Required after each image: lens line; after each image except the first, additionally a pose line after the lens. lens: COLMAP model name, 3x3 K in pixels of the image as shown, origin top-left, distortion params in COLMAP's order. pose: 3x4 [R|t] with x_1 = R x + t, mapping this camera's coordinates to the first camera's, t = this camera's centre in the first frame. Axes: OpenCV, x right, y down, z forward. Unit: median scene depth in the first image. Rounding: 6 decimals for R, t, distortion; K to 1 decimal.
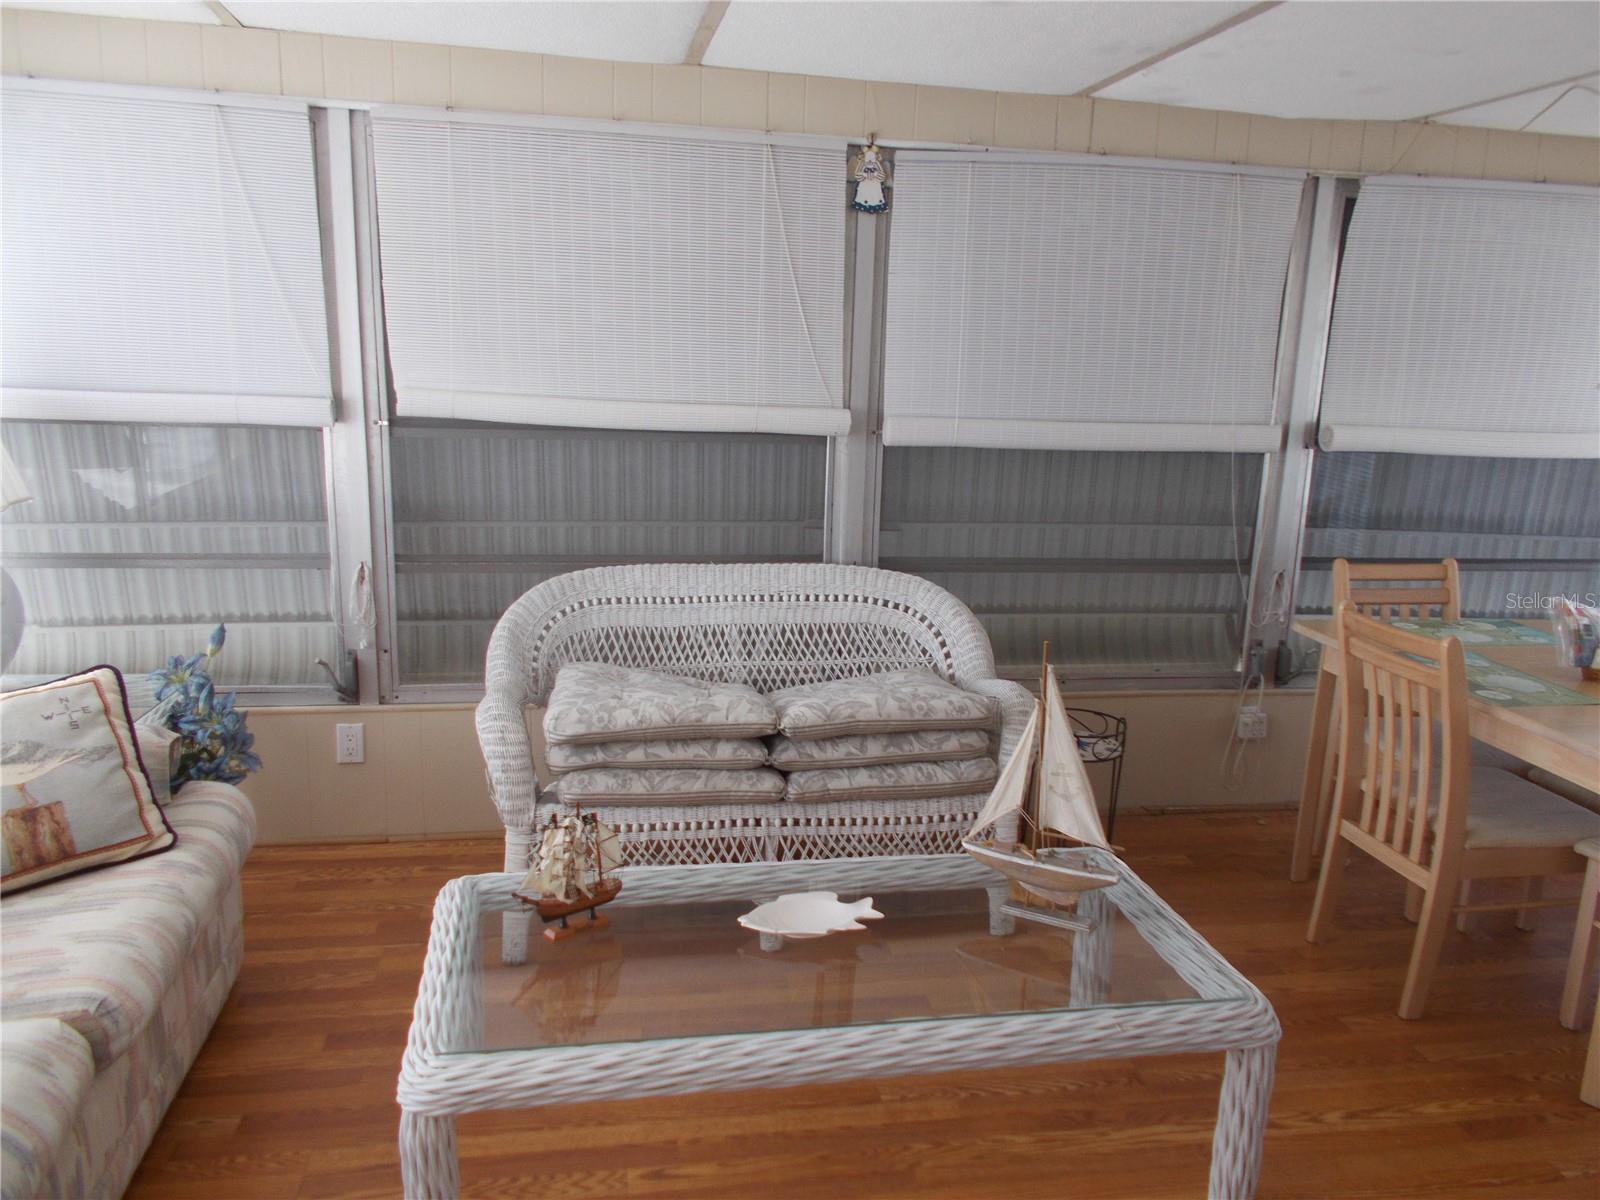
lens RADIAL K [[1229.4, 0, 793.5], [0, 1229.4, 600.4], [0, 0, 1]] dist [0.012380, -0.008003]
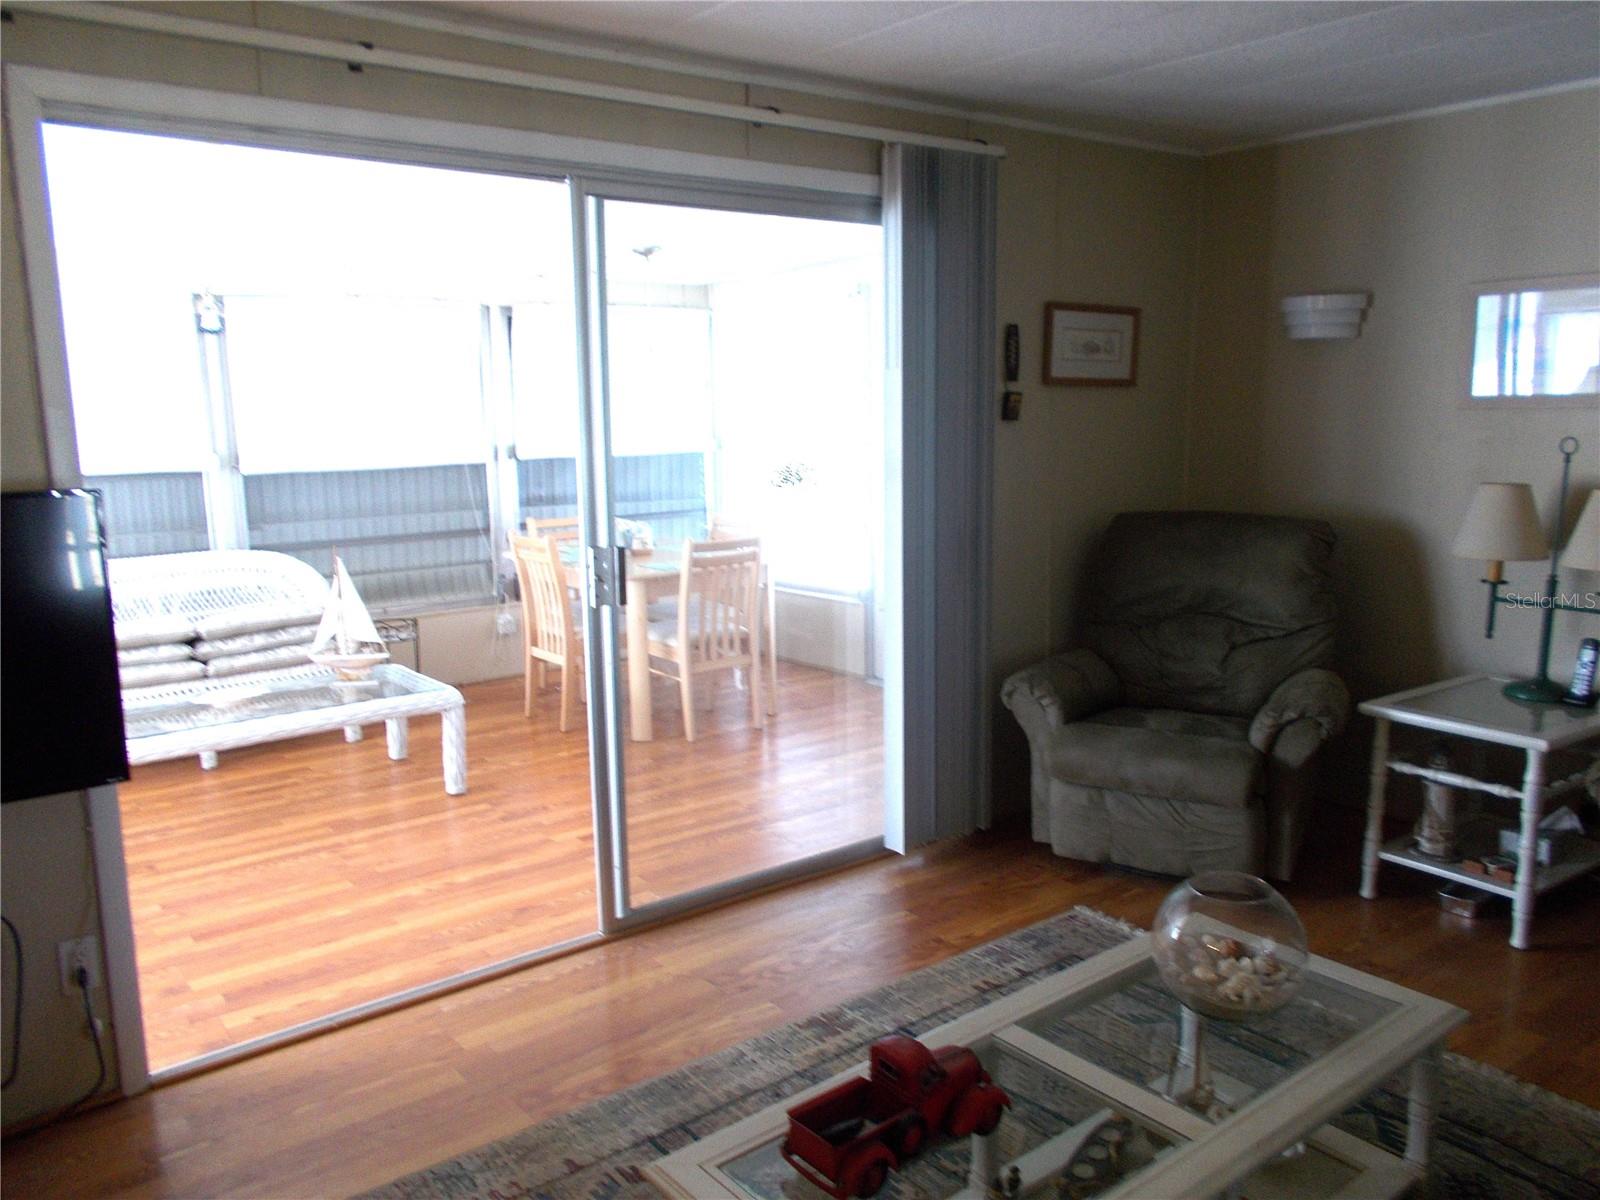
lens RADIAL K [[1229.4, 0, 795.7], [0, 1229.4, 607.7], [0, 0, 1]] dist [0.012380, -0.008003]
pose [[0.883828, -0.127041, 0.450231, -0.037527], [0.145064, 0.989406, -0.005590, 0.171463], [-0.444752, 0.070253, 0.892895, -0.802364]]
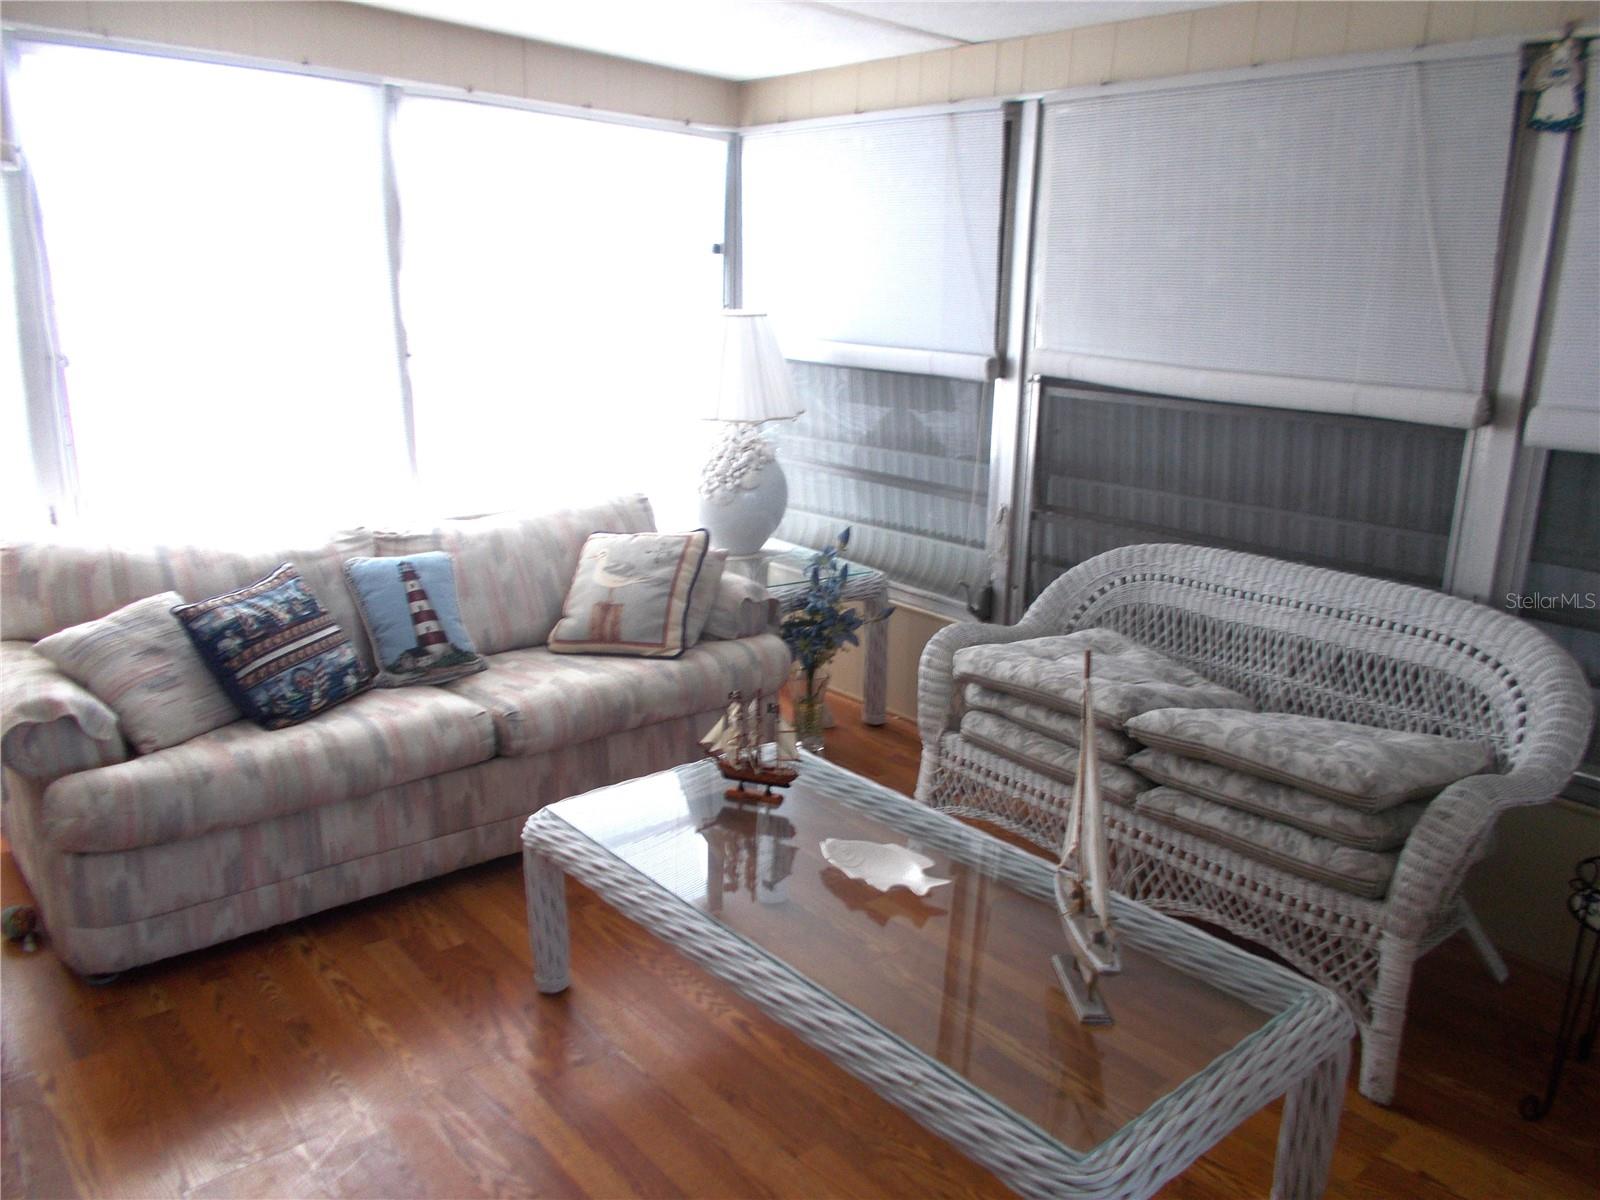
lens RADIAL K [[1229.4, 0, 813.6], [0, 1229.4, 595.3], [0, 0, 1]] dist [0.012380, -0.008003]
pose [[0.509574, 0.190951, -0.838971, 0.521675], [-0.195692, 0.975230, 0.103104, -0.032156], [0.837878, 0.111641, 0.534319, 0.264180]]
